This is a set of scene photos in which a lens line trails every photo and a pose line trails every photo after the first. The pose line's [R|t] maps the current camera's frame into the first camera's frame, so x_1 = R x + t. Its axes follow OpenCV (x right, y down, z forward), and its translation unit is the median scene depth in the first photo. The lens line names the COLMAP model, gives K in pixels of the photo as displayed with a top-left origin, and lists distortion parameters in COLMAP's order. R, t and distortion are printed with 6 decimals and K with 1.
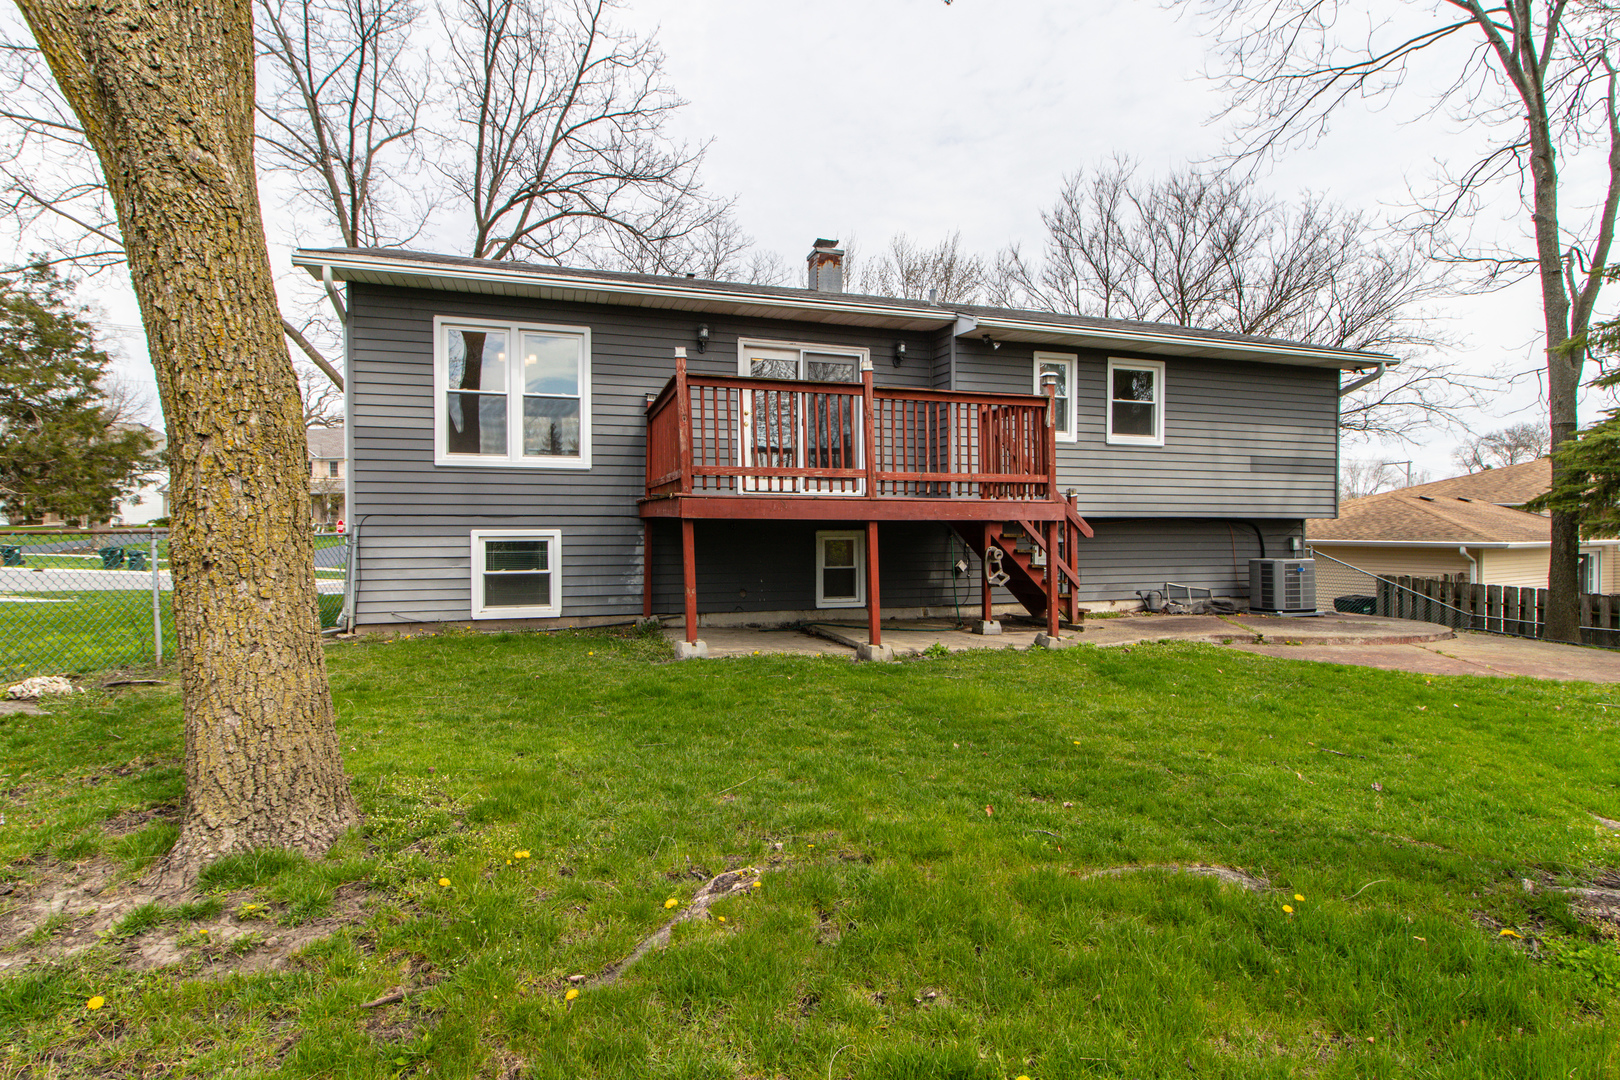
lens RADIAL K [[744.5, 0, 813.9], [0, 744.5, 529.0], [0, 0, 1]] dist [0.001909, 0.000494]
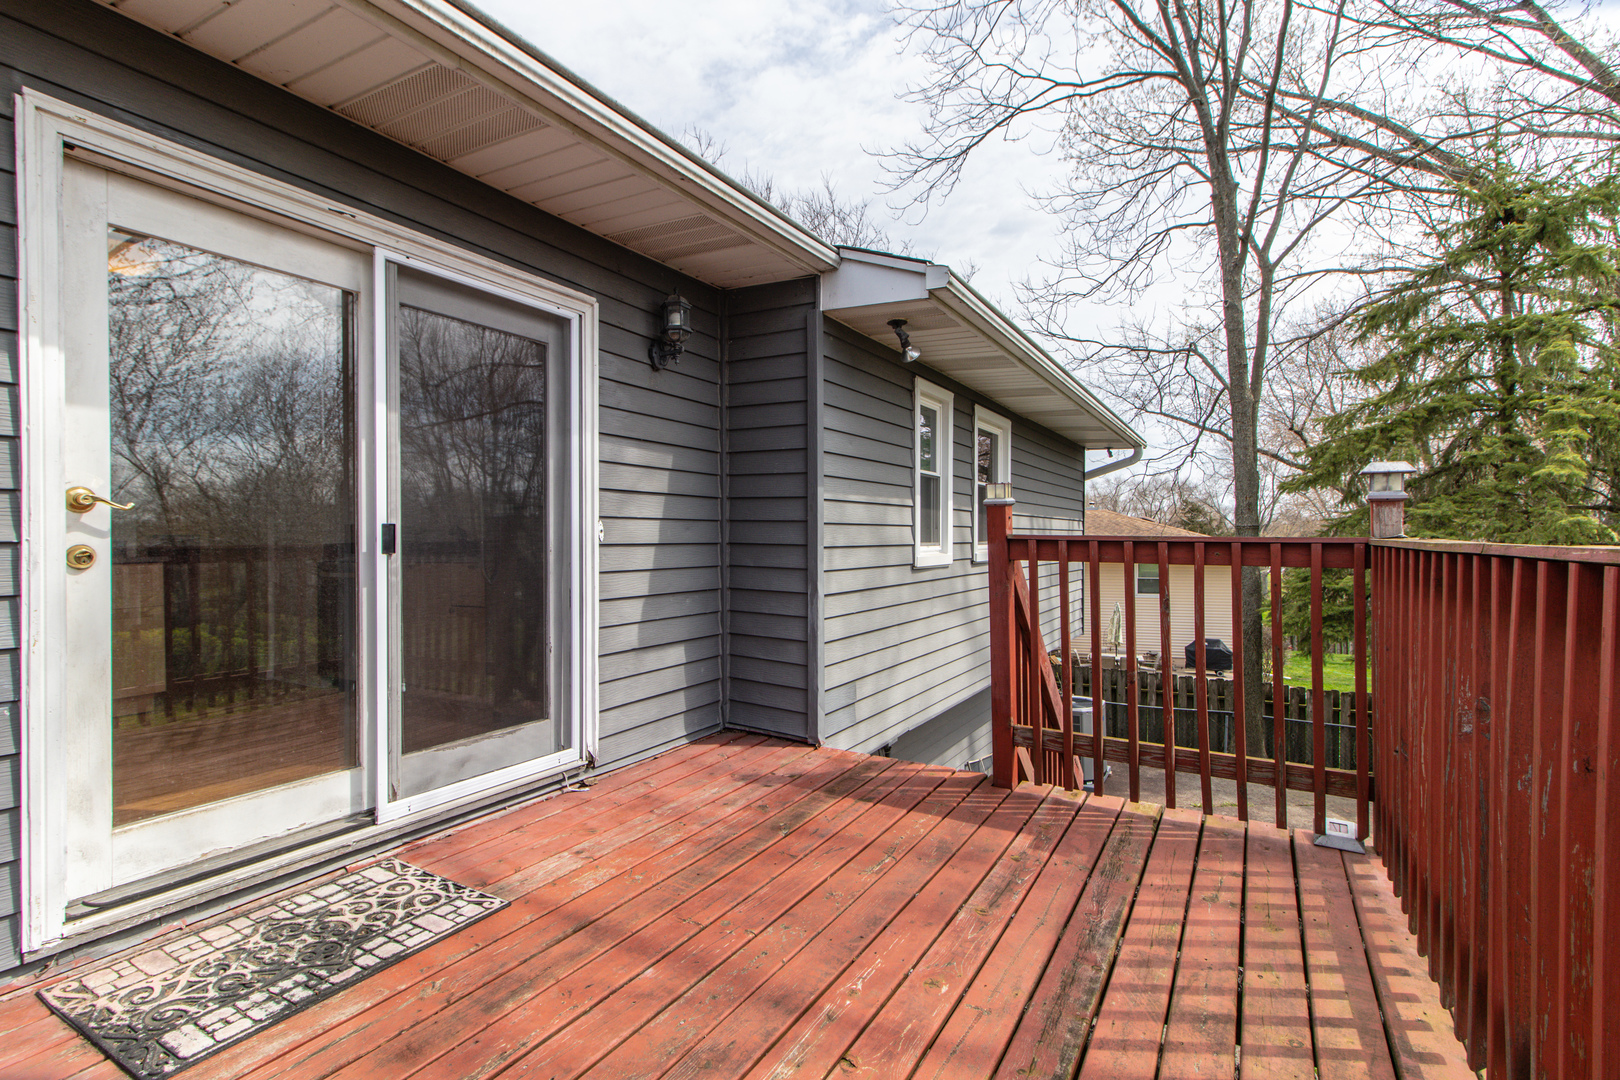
lens RADIAL K [[773.9, 0, 810.0], [0, 773.9, 540.0], [0, 0, 1]] dist [0.003587, 0.000428]
pose [[0.748461, -0.005579, 0.663155, -0.080264], [0.010606, 0.999937, -0.003558, -0.140366], [-0.663094, 0.009697, 0.748474, 0.707299]]
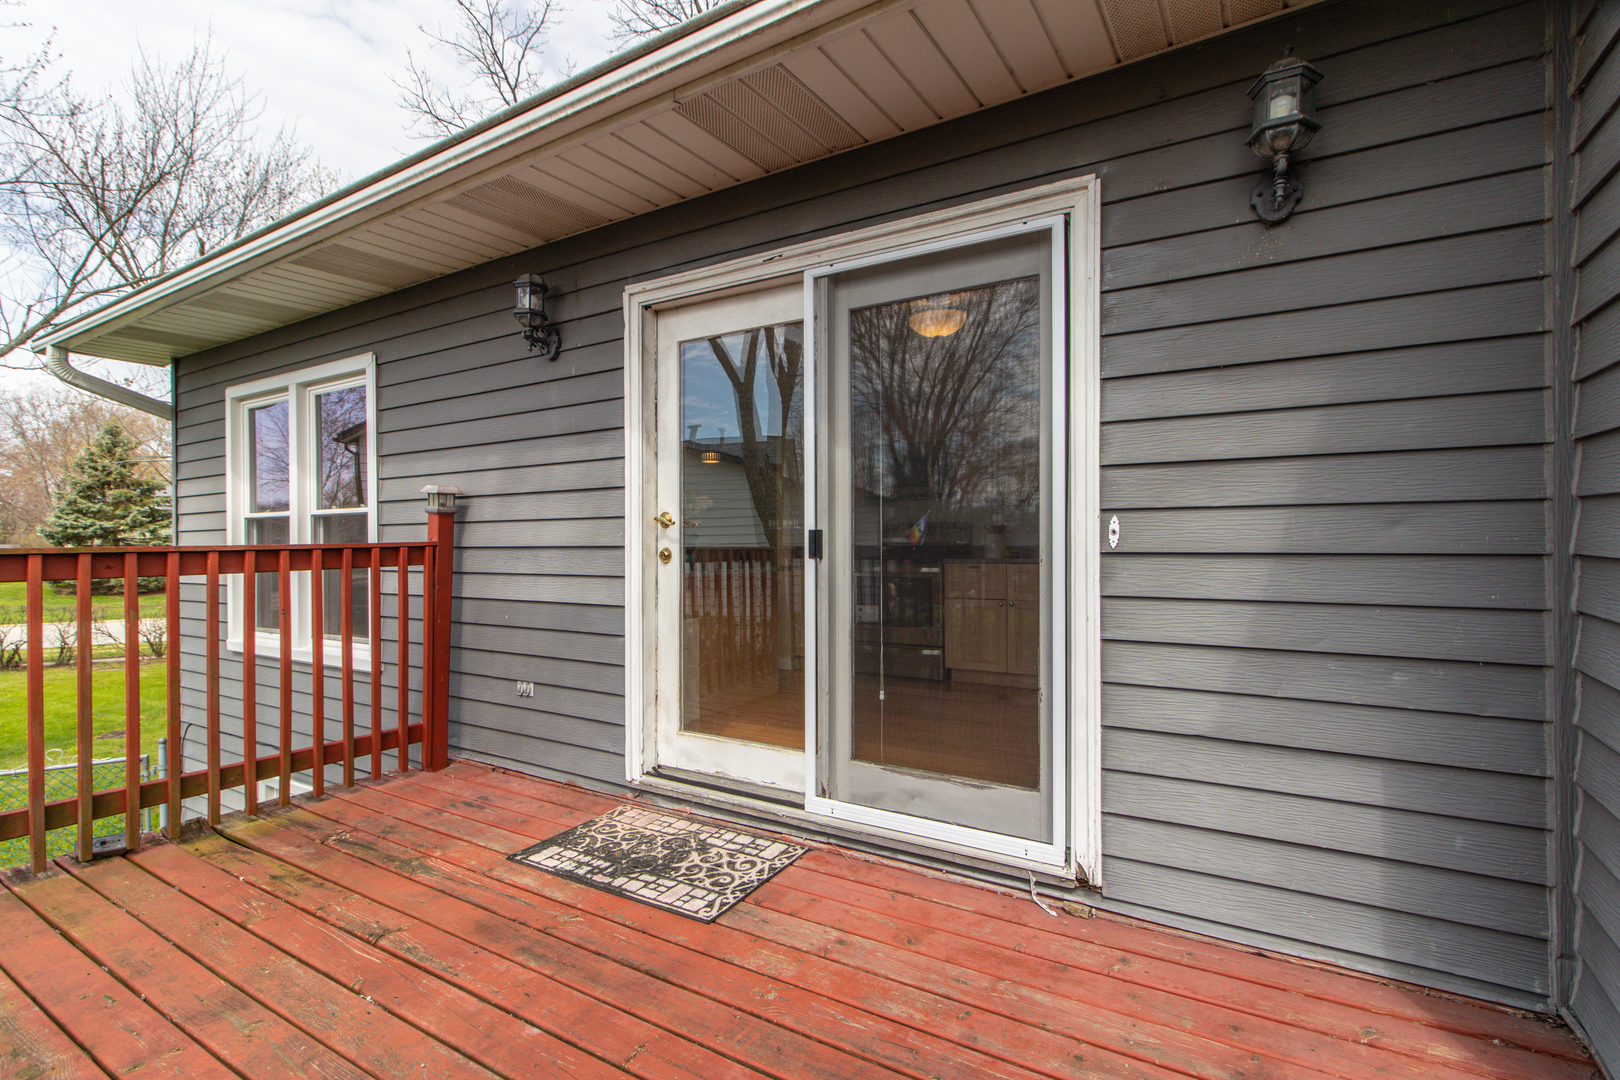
lens RADIAL K [[777.9, 0, 784.7], [0, 777.9, 546.2], [0, 0, 1]] dist [-0.000858, -0.000133]
pose [[0.626977, -0.001383, -0.779036, 0.192406], [-0.004366, 0.999976, -0.005289, -0.140952], [0.779025, 0.006717, 0.626956, 0.815969]]
